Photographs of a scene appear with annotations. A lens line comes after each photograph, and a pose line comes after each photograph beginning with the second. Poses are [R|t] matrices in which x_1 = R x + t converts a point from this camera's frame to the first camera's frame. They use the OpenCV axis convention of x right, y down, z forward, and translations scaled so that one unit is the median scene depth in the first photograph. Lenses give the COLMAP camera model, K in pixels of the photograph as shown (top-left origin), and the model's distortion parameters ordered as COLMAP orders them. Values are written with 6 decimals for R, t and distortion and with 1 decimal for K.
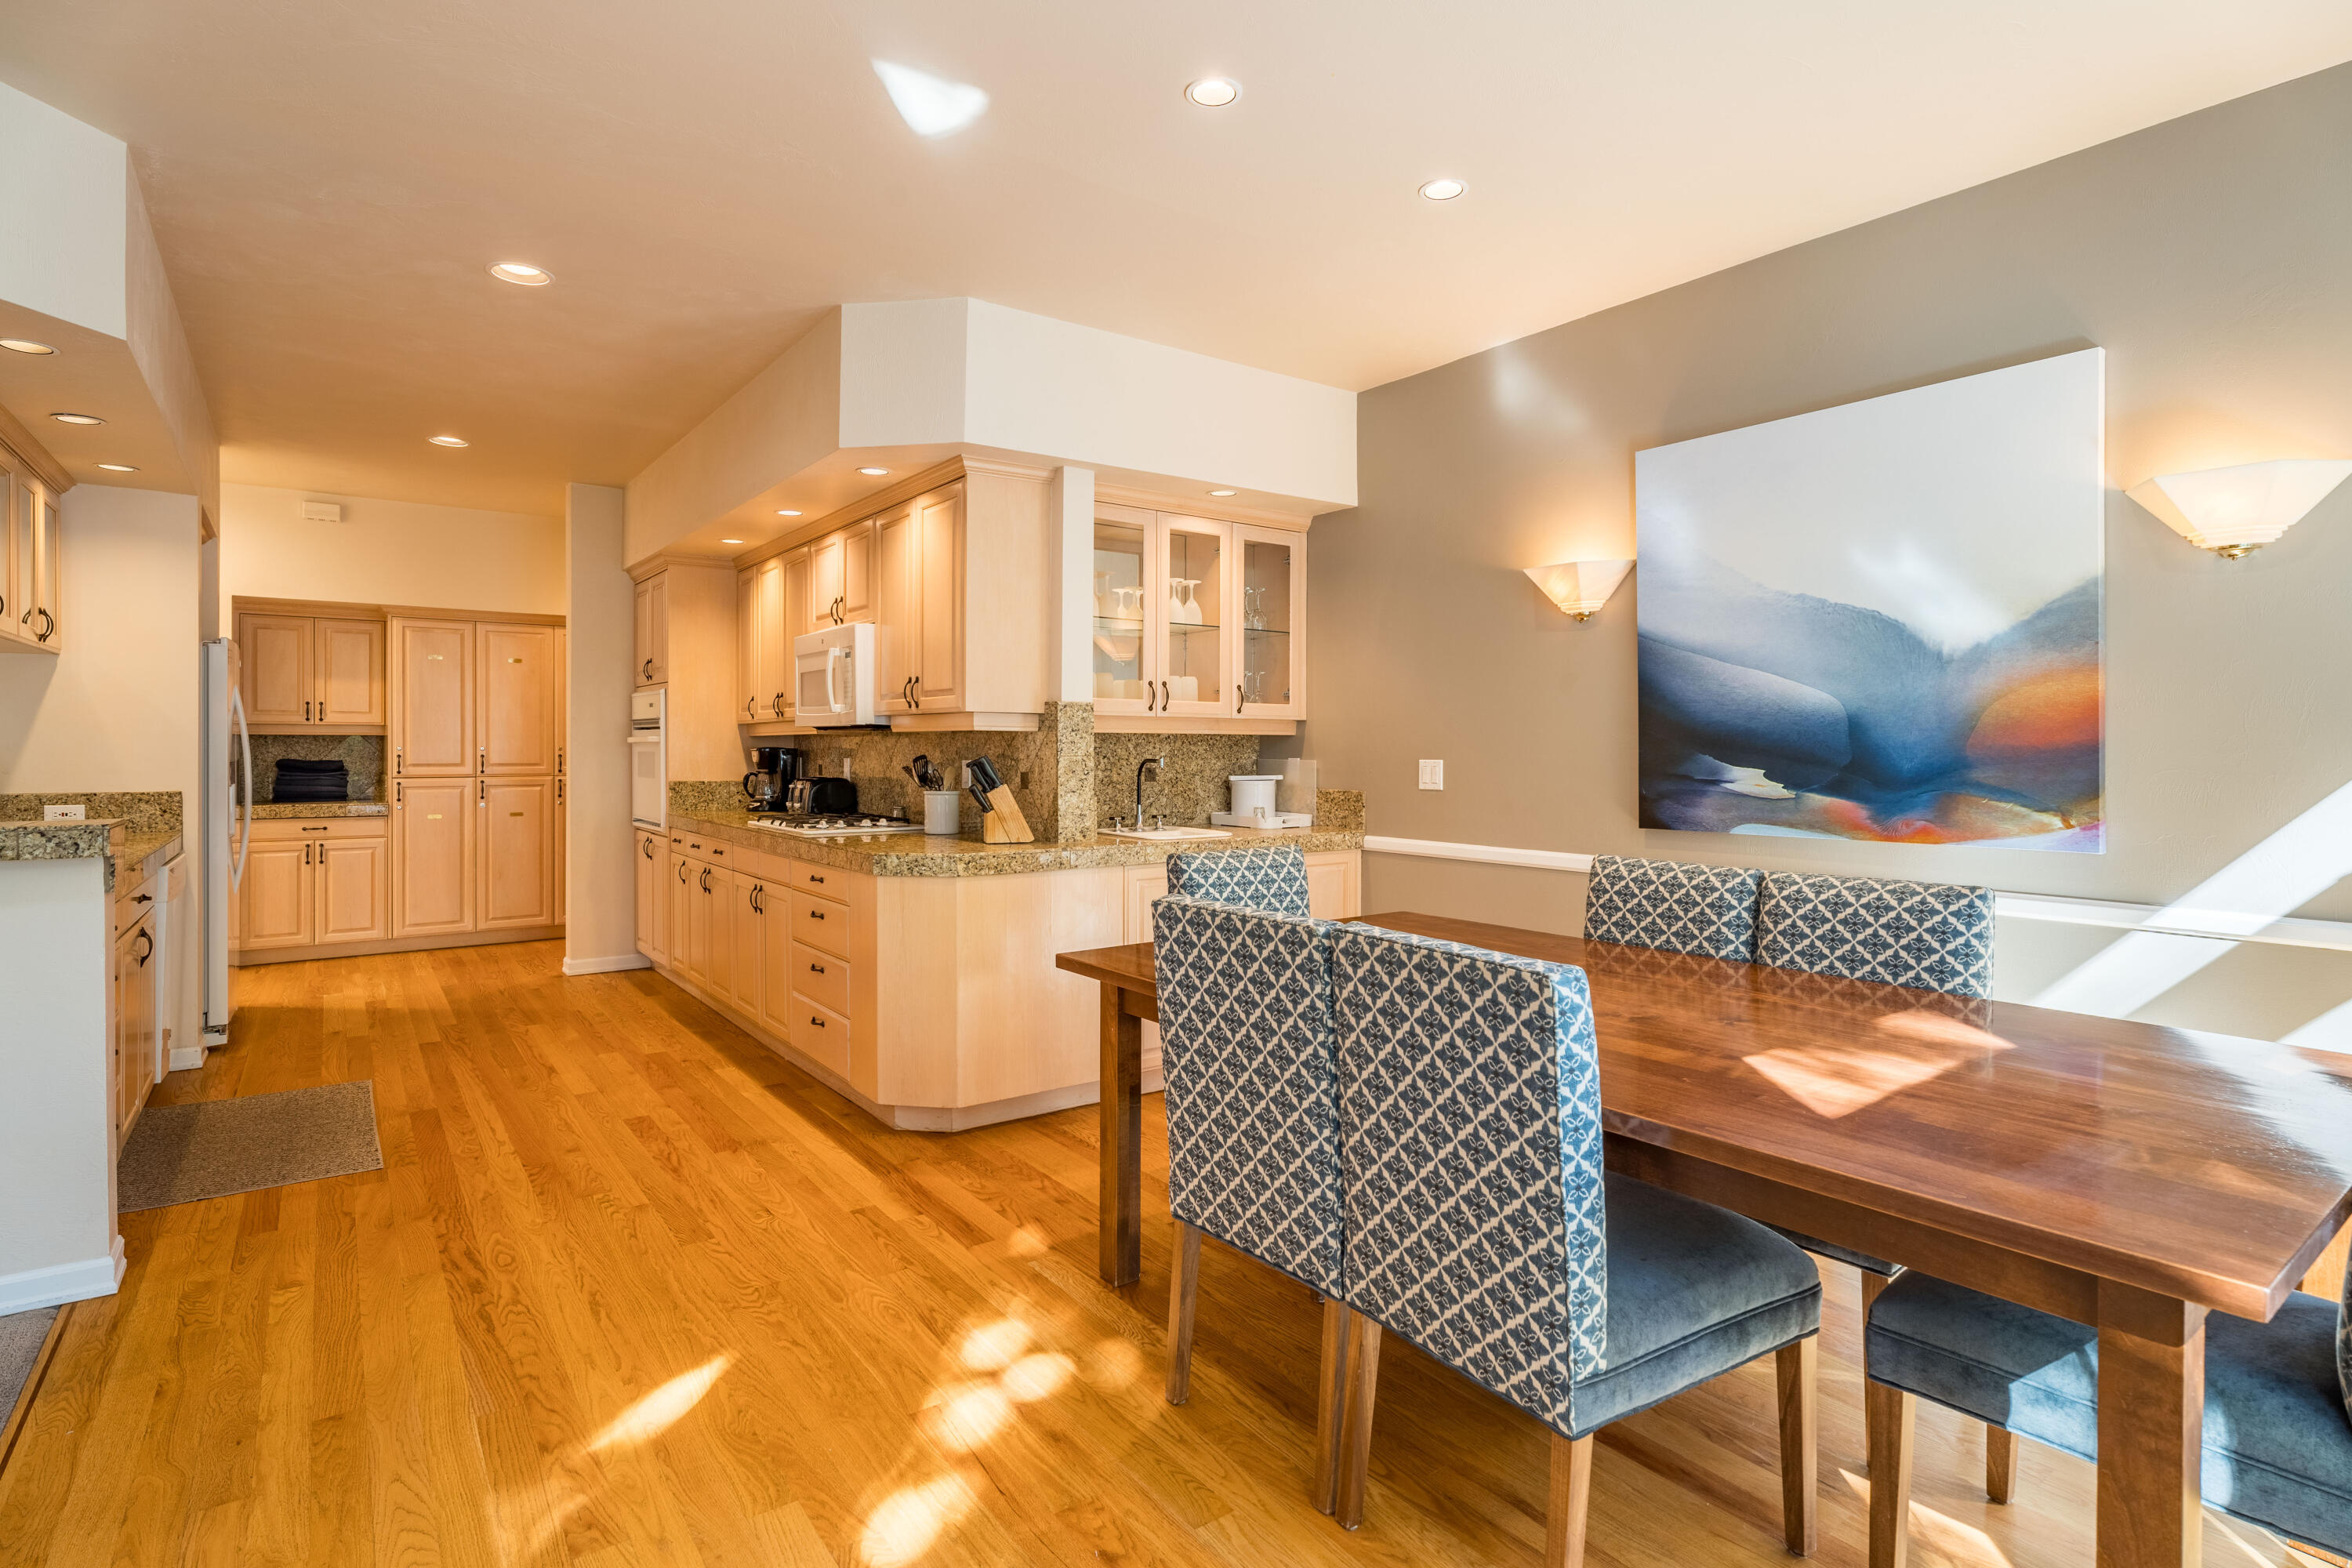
lens RADIAL K [[1186.4, 0, 1180.6], [0, 1186.4, 755.8], [0, 0, 1]] dist [-0.004545, 0.000267]
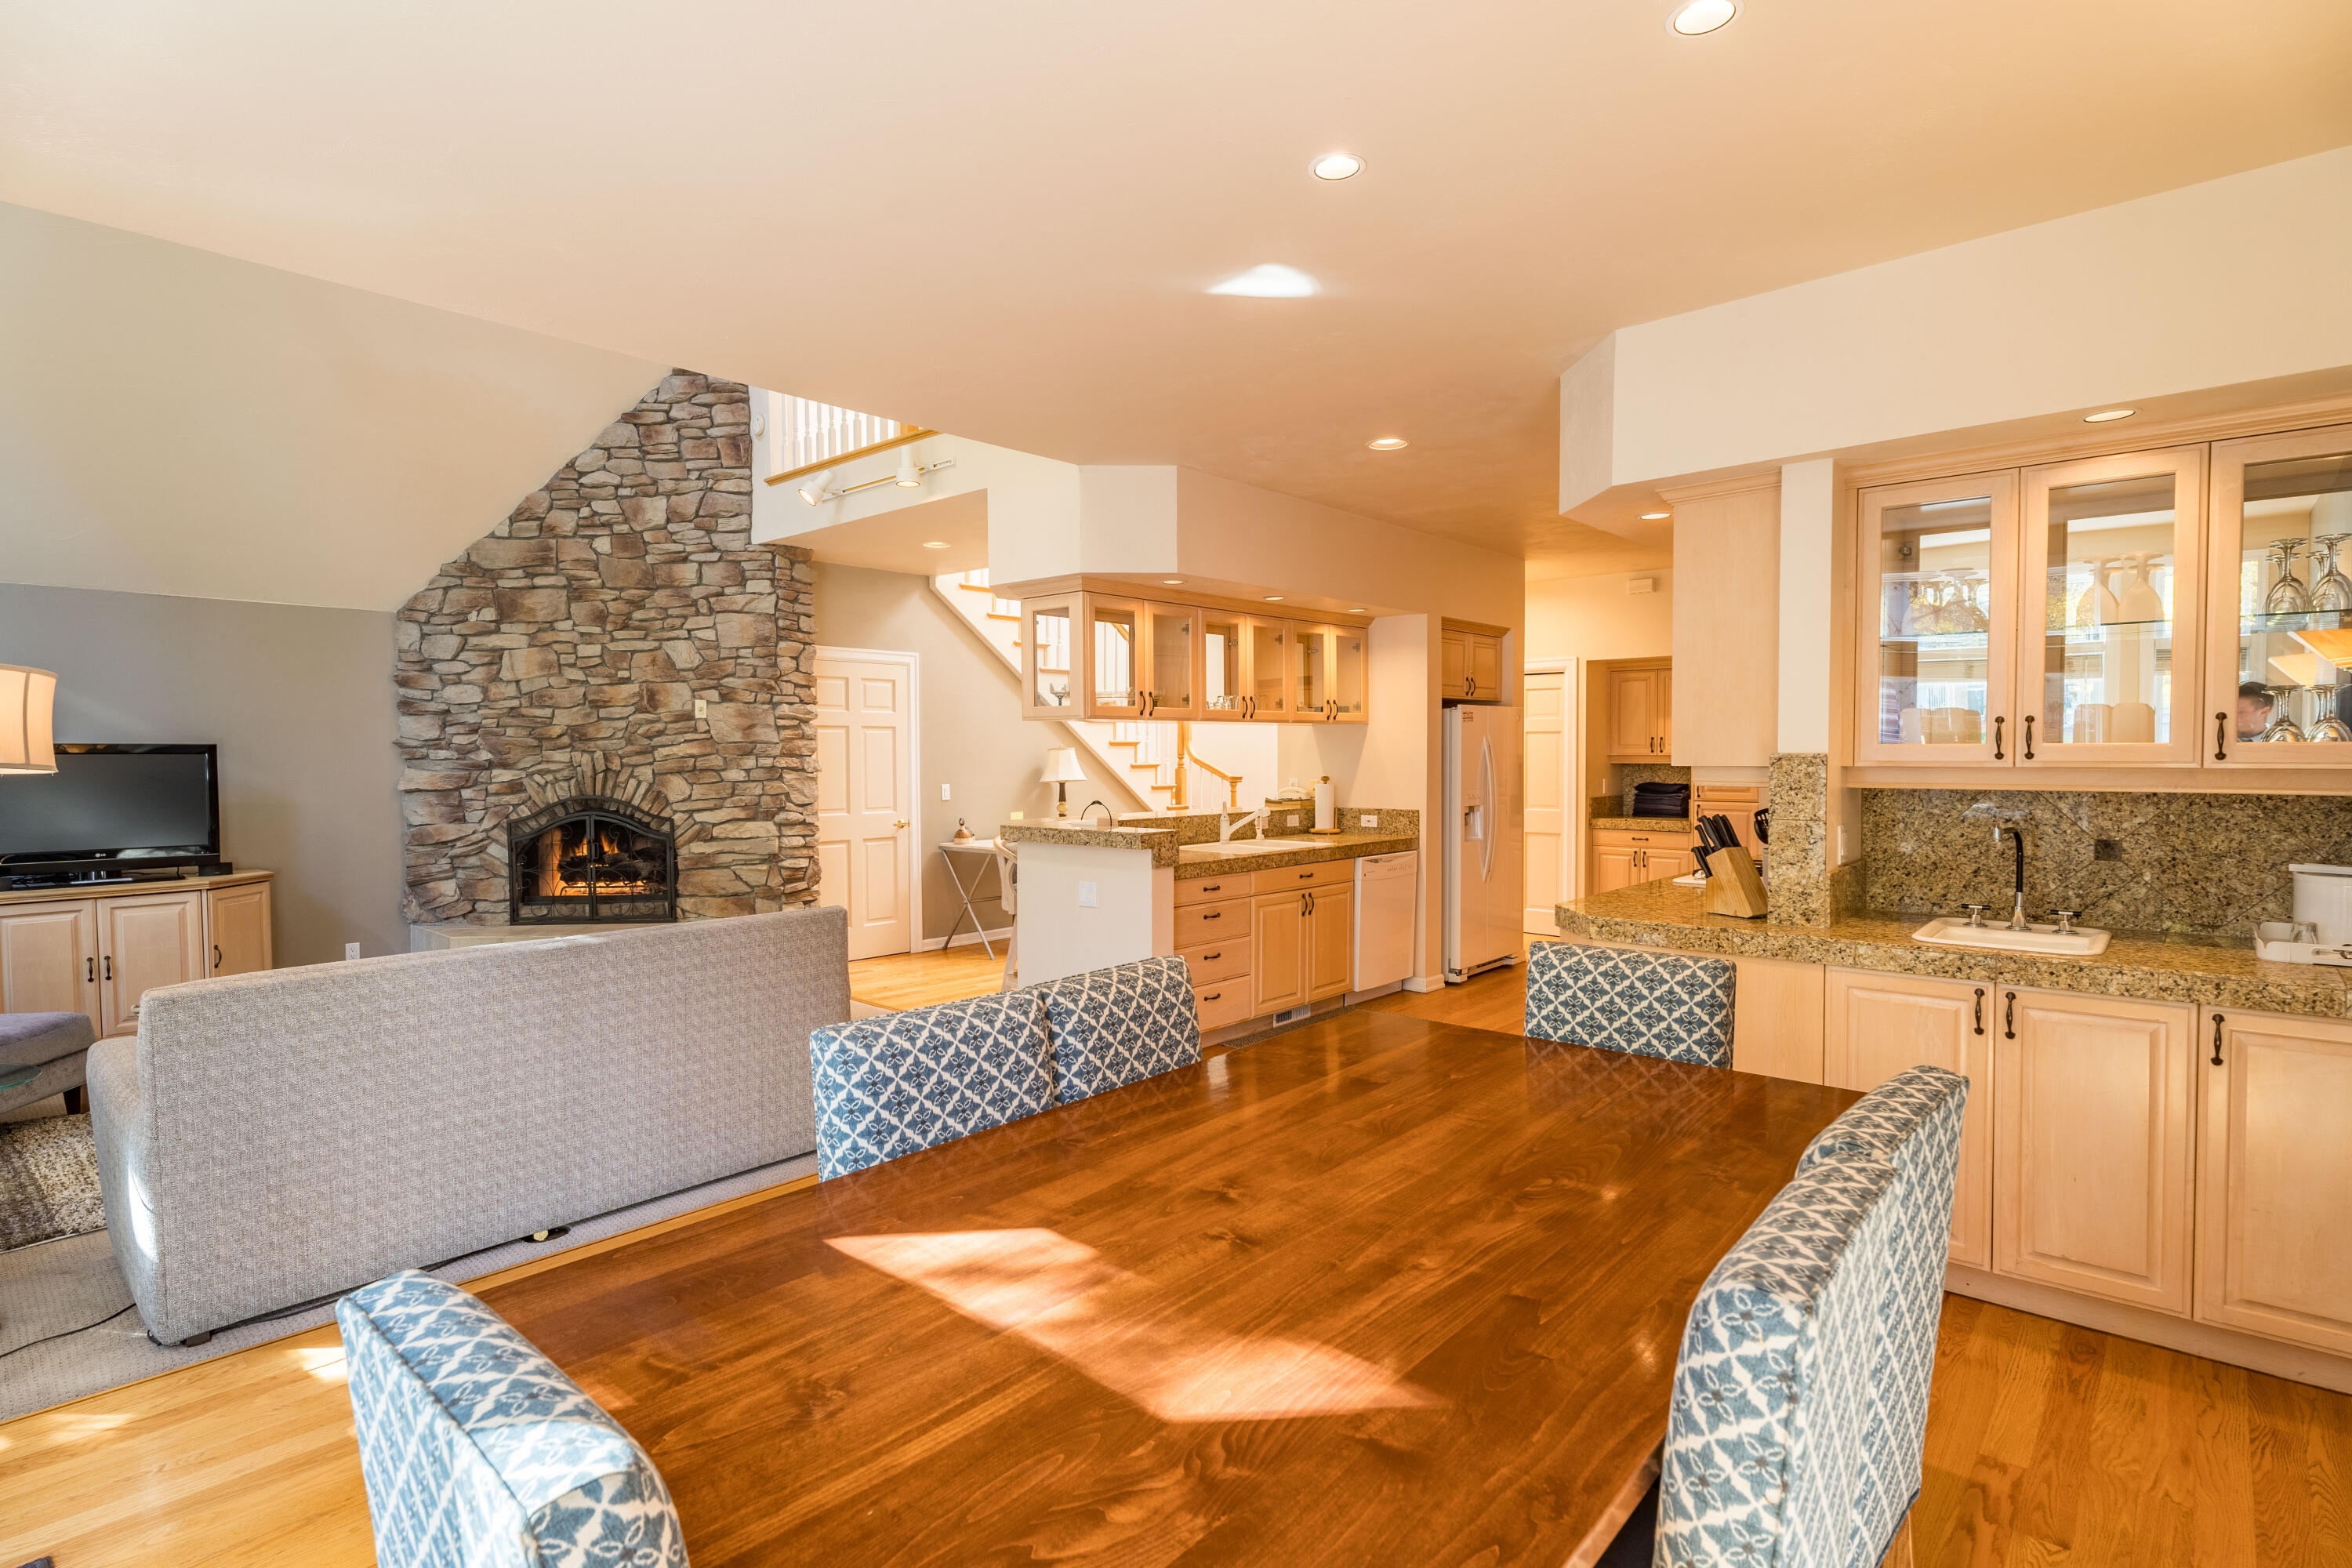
lens RADIAL K [[1169.0, 0, 1168.7], [0, 1169.0, 792.5], [0, 0, 1]] dist [-0.003441, 0.000282]
pose [[0.193264, 0.032513, -0.980608, 0.442215], [-0.000633, 0.999455, 0.033013, -0.032434], [0.981147, -0.005759, 0.193179, 0.305148]]
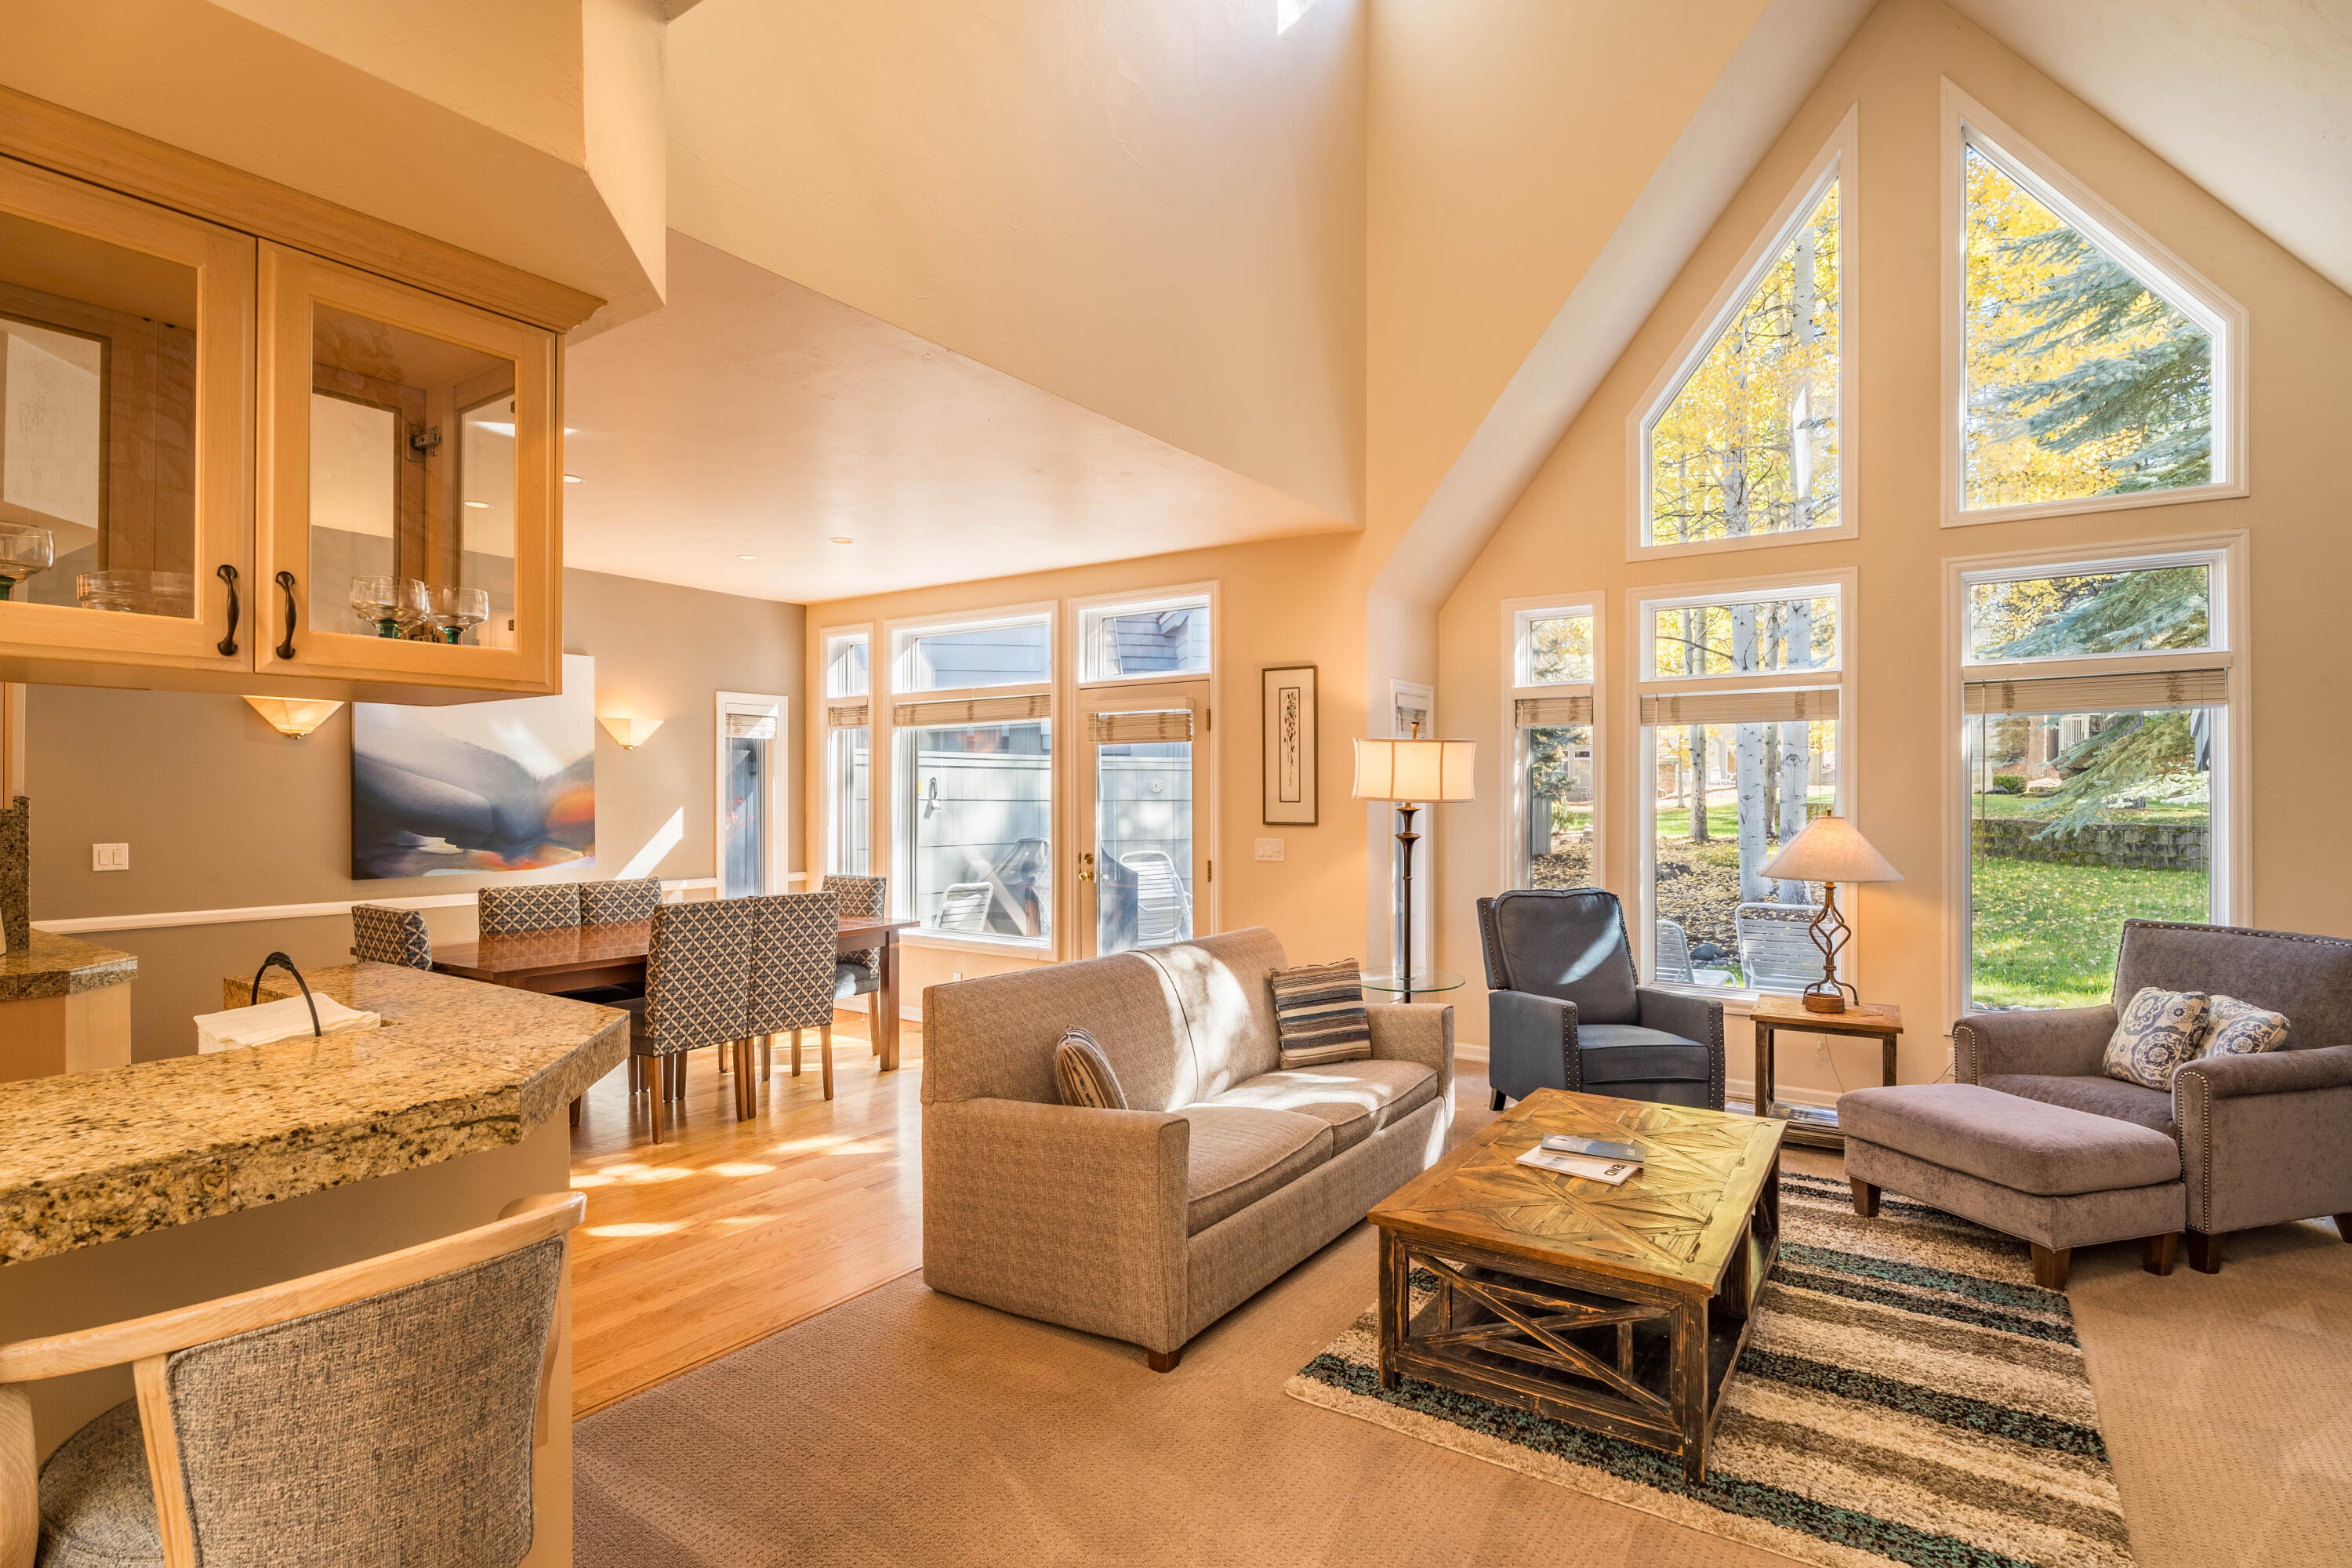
lens RADIAL K [[1176.4, 0, 1176.0], [0, 1176.4, 784.0], [0, 0, 1]] dist [-0.002383, -0.000699]
pose [[-0.328065, 0.005240, 0.944641, -0.886542], [0.006003, 0.999976, -0.003463, -0.032664], [-0.944636, 0.004534, -0.328088, 0.313392]]
